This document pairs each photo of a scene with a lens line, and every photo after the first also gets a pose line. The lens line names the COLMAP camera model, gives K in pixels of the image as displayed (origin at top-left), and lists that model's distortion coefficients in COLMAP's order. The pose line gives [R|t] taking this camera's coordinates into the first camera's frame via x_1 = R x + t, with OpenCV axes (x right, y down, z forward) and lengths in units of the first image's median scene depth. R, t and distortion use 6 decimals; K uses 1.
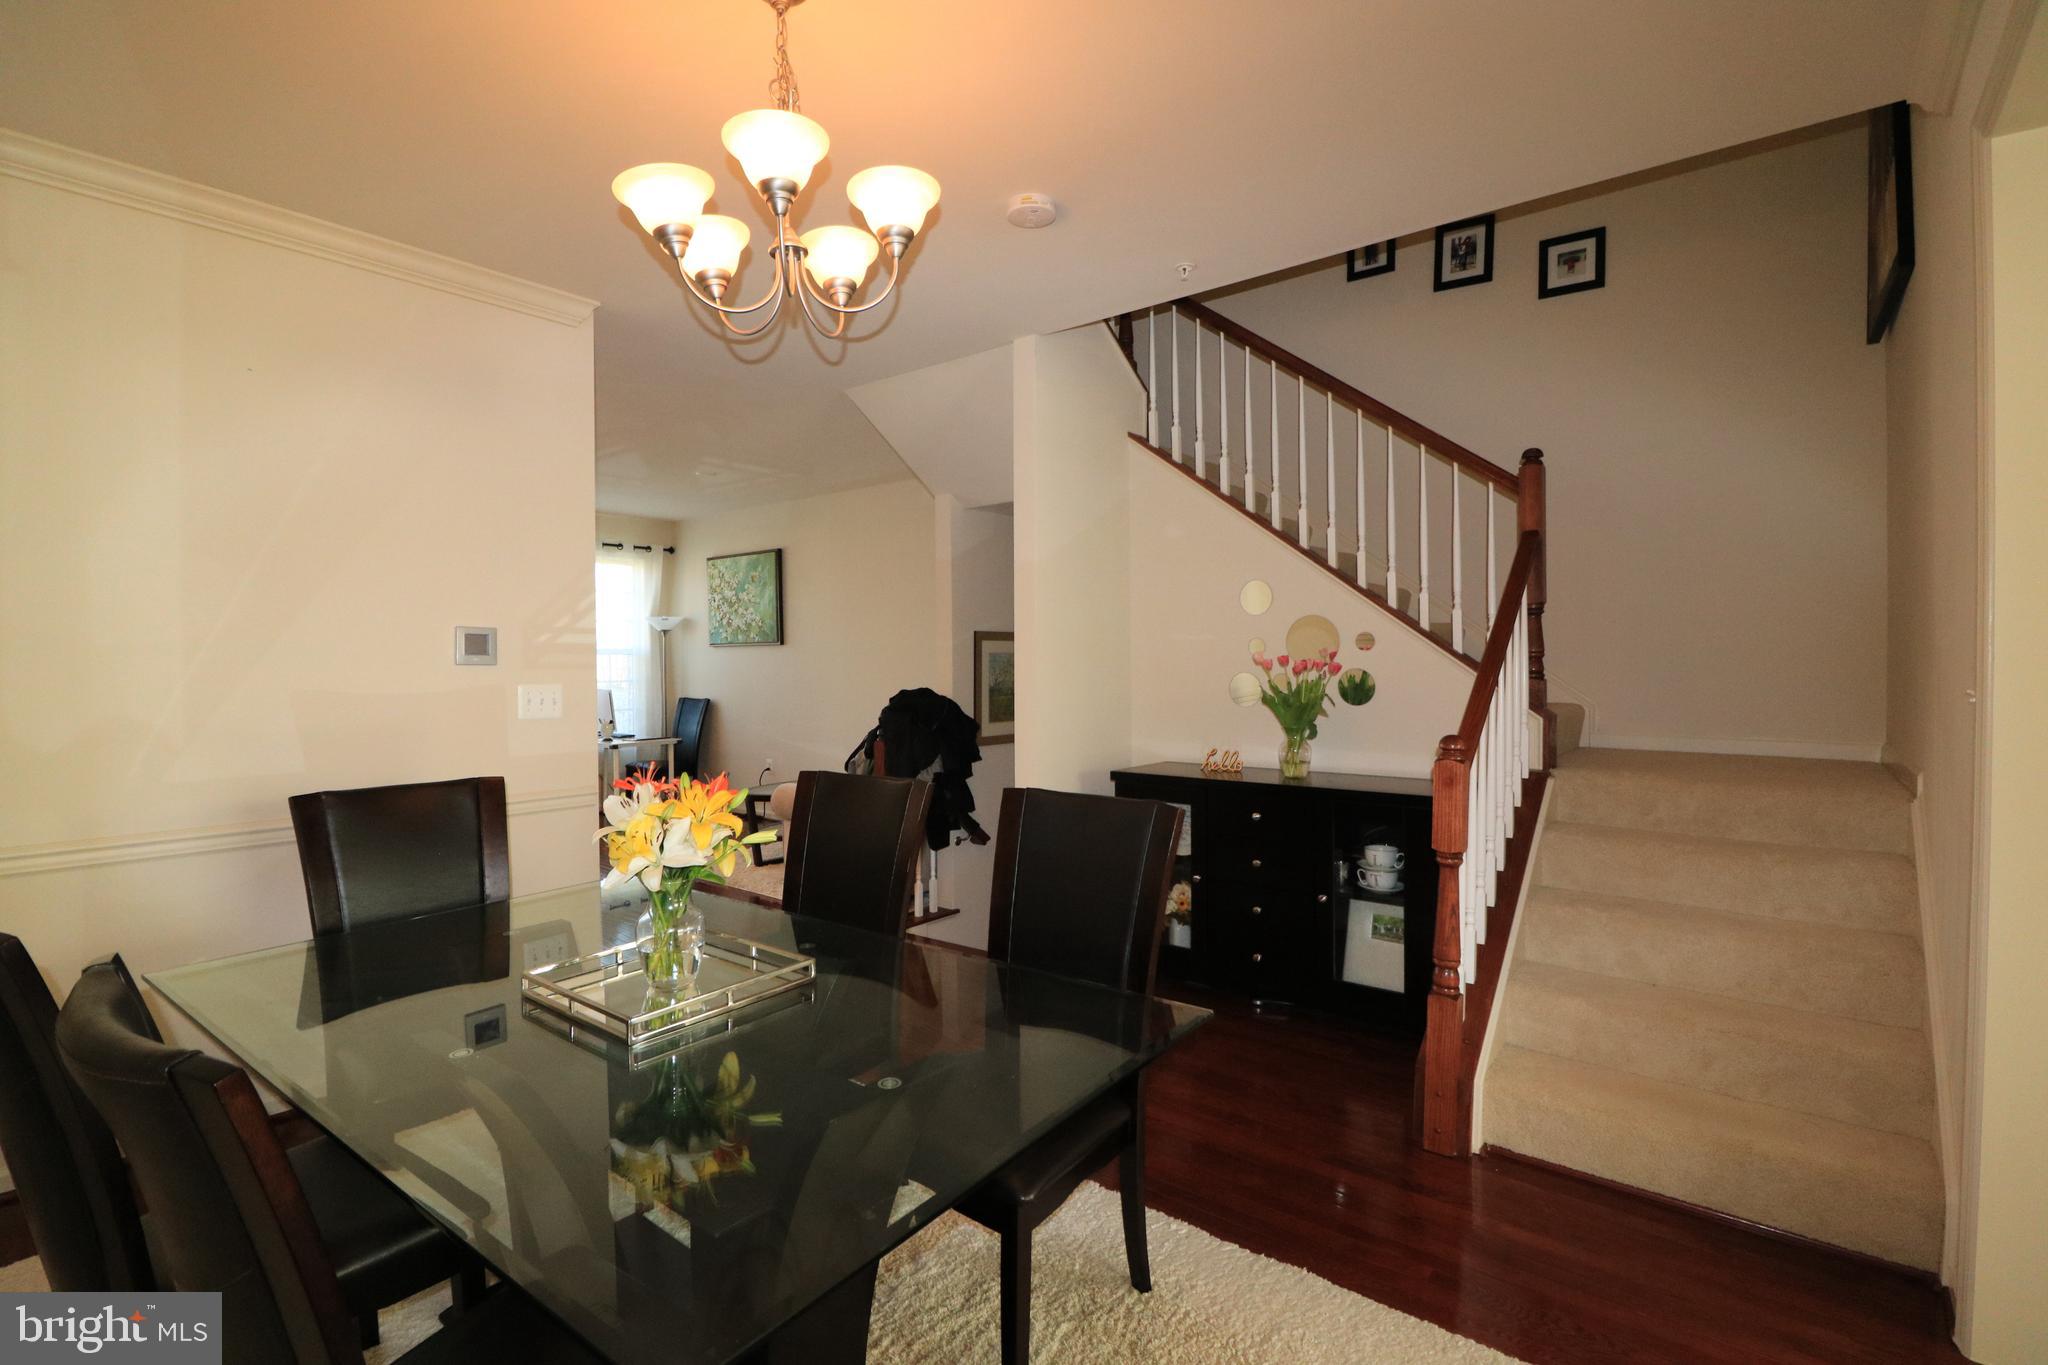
lens RADIAL K [[949.0, 0, 997.5], [0, 949.0, 672.4], [0, 0, 1]] dist [-0.001479, -0.011401]
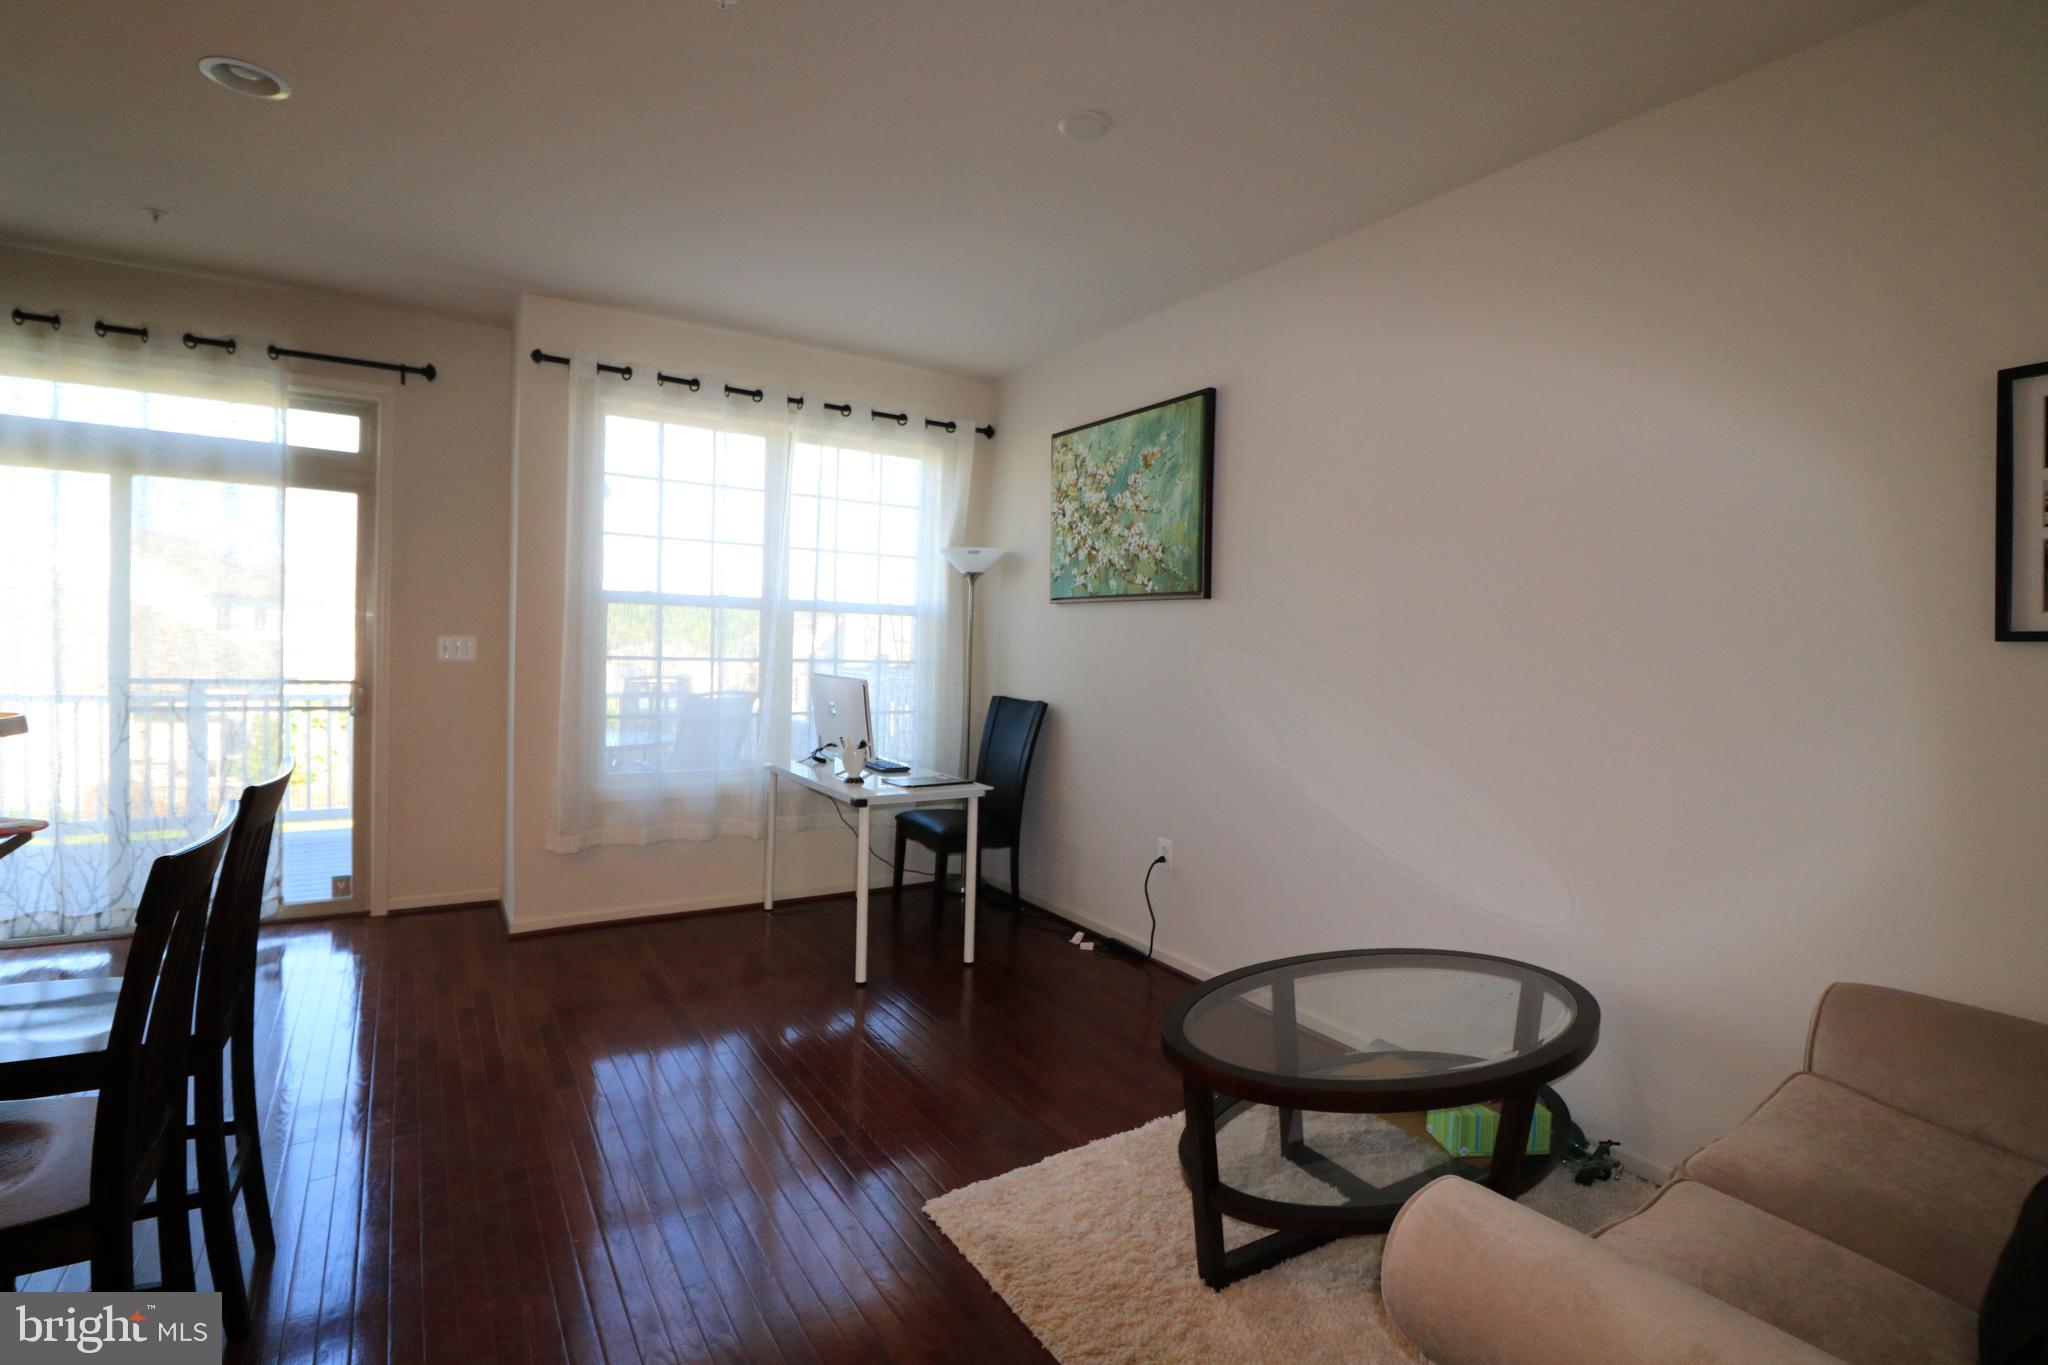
lens RADIAL K [[949.0, 0, 997.5], [0, 949.0, 672.4], [0, 0, 1]] dist [-0.001479, -0.011401]
pose [[0.949027, 0.044716, -0.312008, -0.167772], [-0.038561, 0.998921, 0.025872, -0.000973], [0.312828, -0.012521, 0.949727, 0.496599]]
